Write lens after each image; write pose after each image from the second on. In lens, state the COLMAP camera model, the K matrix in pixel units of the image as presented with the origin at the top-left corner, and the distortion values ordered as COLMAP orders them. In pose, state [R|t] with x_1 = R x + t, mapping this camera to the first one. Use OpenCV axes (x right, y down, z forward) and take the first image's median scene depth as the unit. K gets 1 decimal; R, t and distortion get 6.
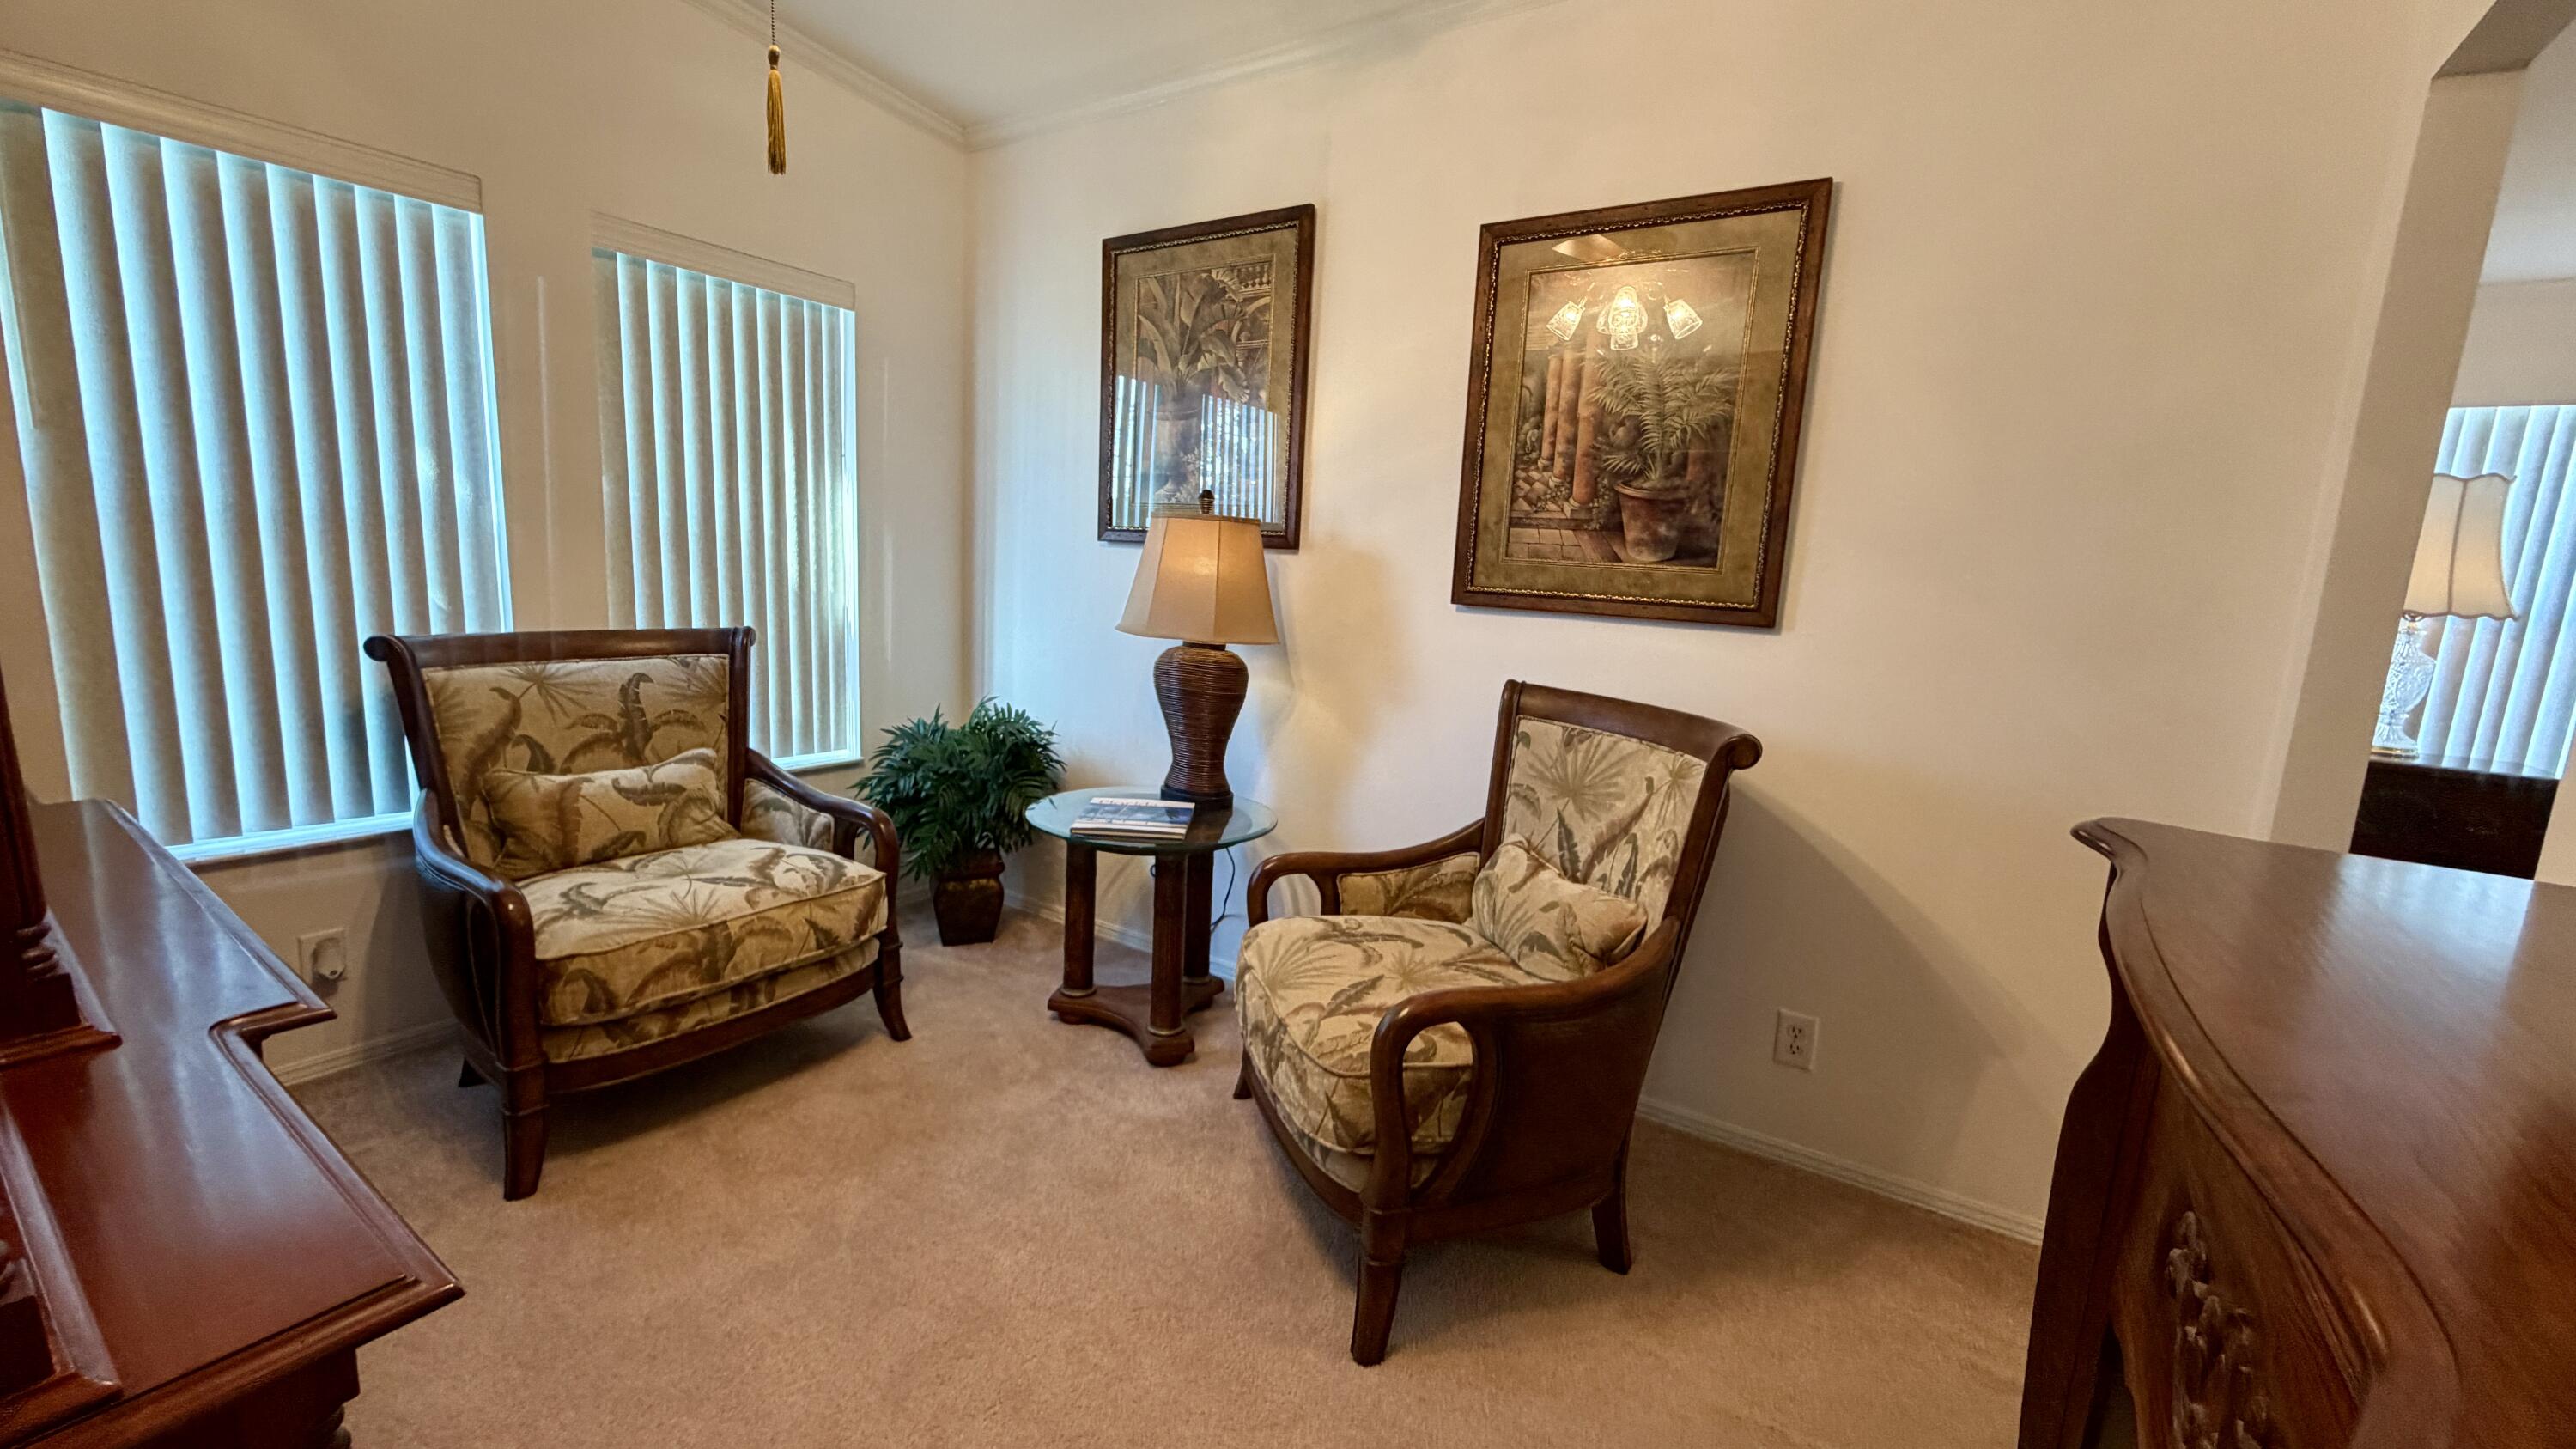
lens RADIAL K [[1033.2, 0, 1276.4], [0, 1033.2, 723.2], [0, 0, 1]] dist [-0.001662, 0.001959]
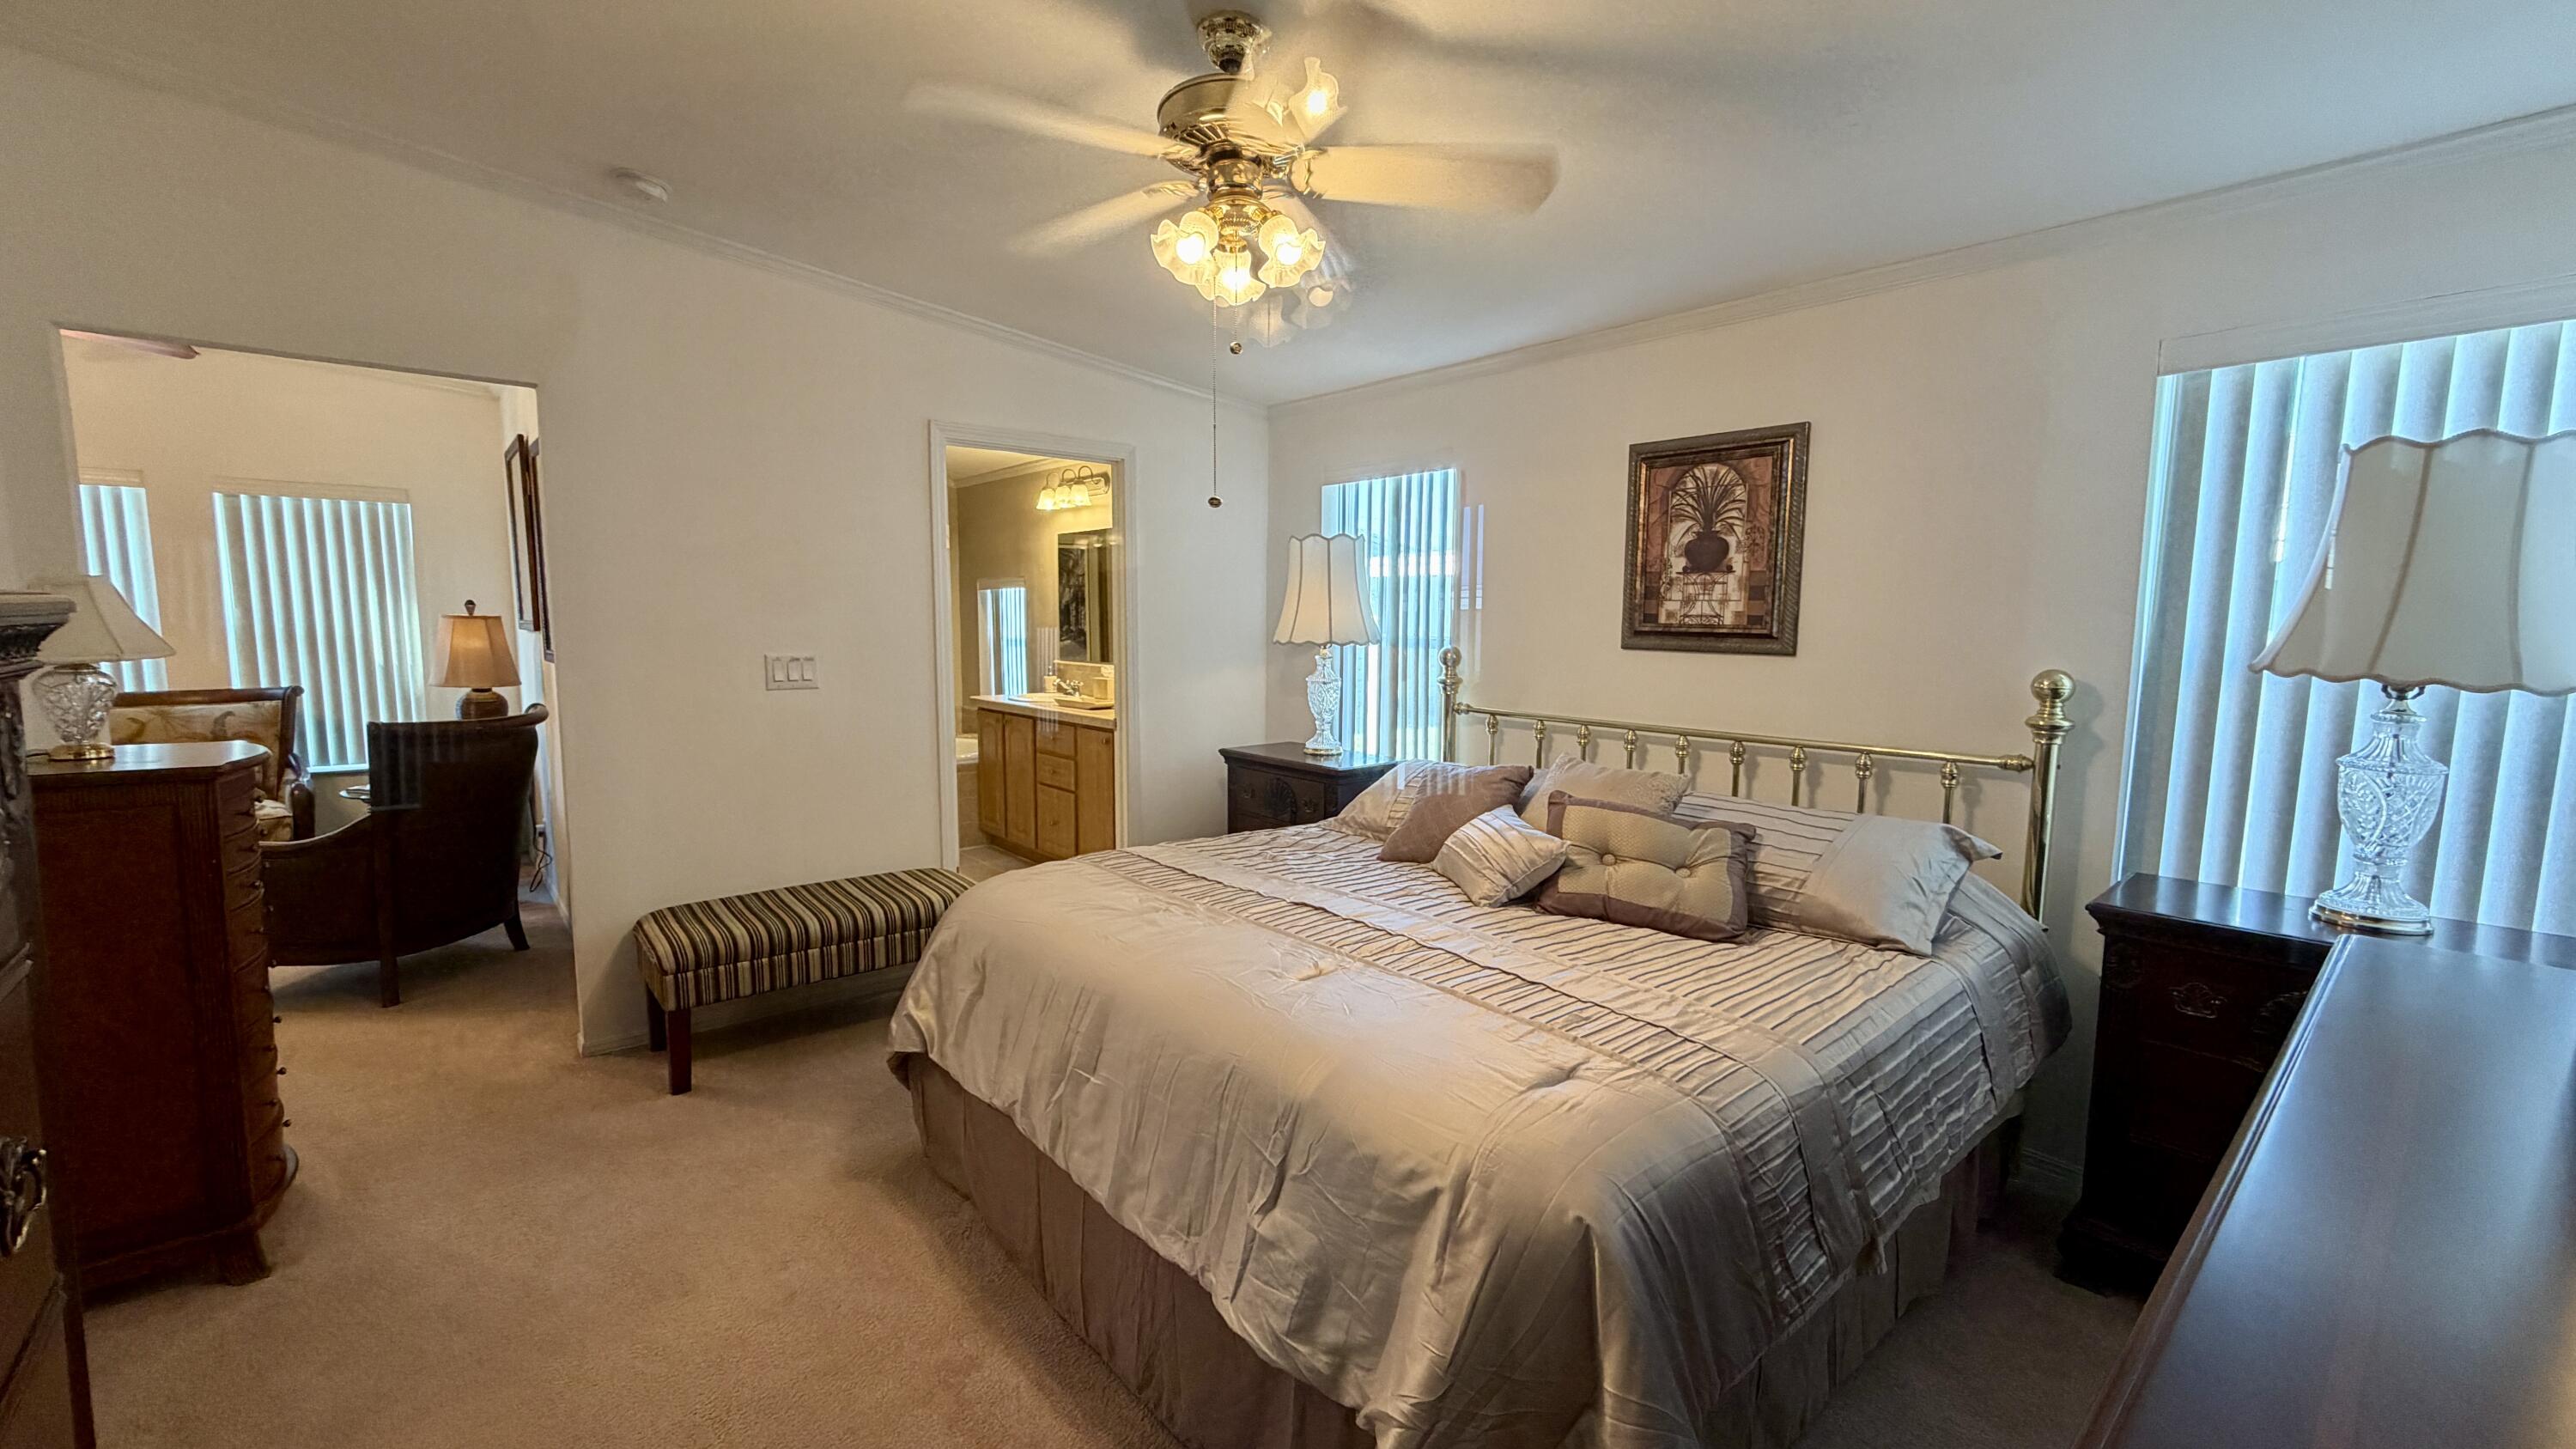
lens RADIAL K [[1033.2, 0, 1266.9], [0, 1033.2, 729.0], [0, 0, 1]] dist [-0.001662, 0.001959]
pose [[0.959254, -0.015551, -0.282116, 1.934344], [-0.001676, 0.998153, -0.060719, 0.106681], [0.282539, 0.058718, 0.957457, -0.308443]]
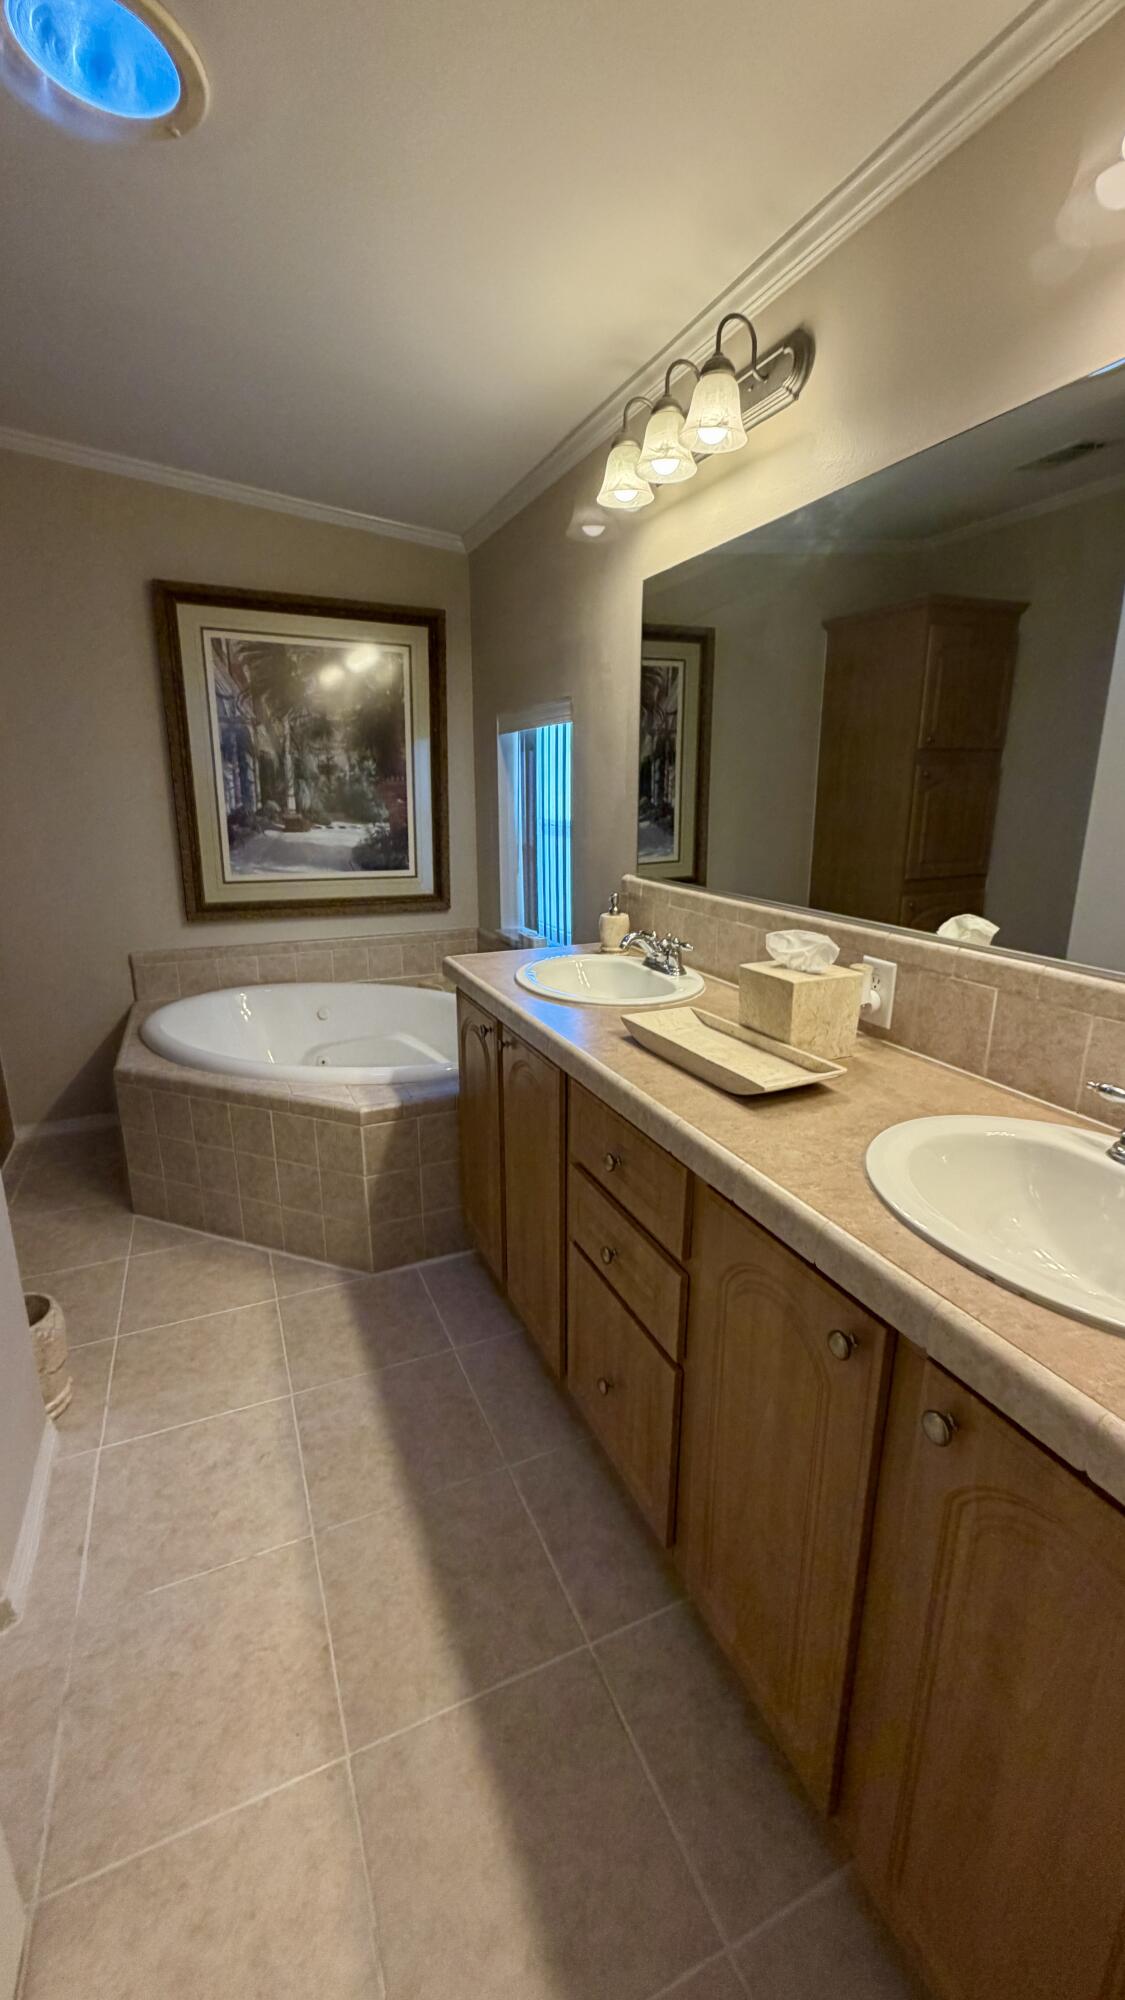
lens RADIAL K [[802.1, 0, 566.7], [0, 802.1, 980.2], [0, 0, 1]] dist [-0.001662, 0.001959]
pose [[0.851991, 0.075905, -0.518025, 1.092492], [-0.045480, 0.996424, 0.071203, -0.175875], [0.521577, -0.037104, 0.852397, 1.243888]]
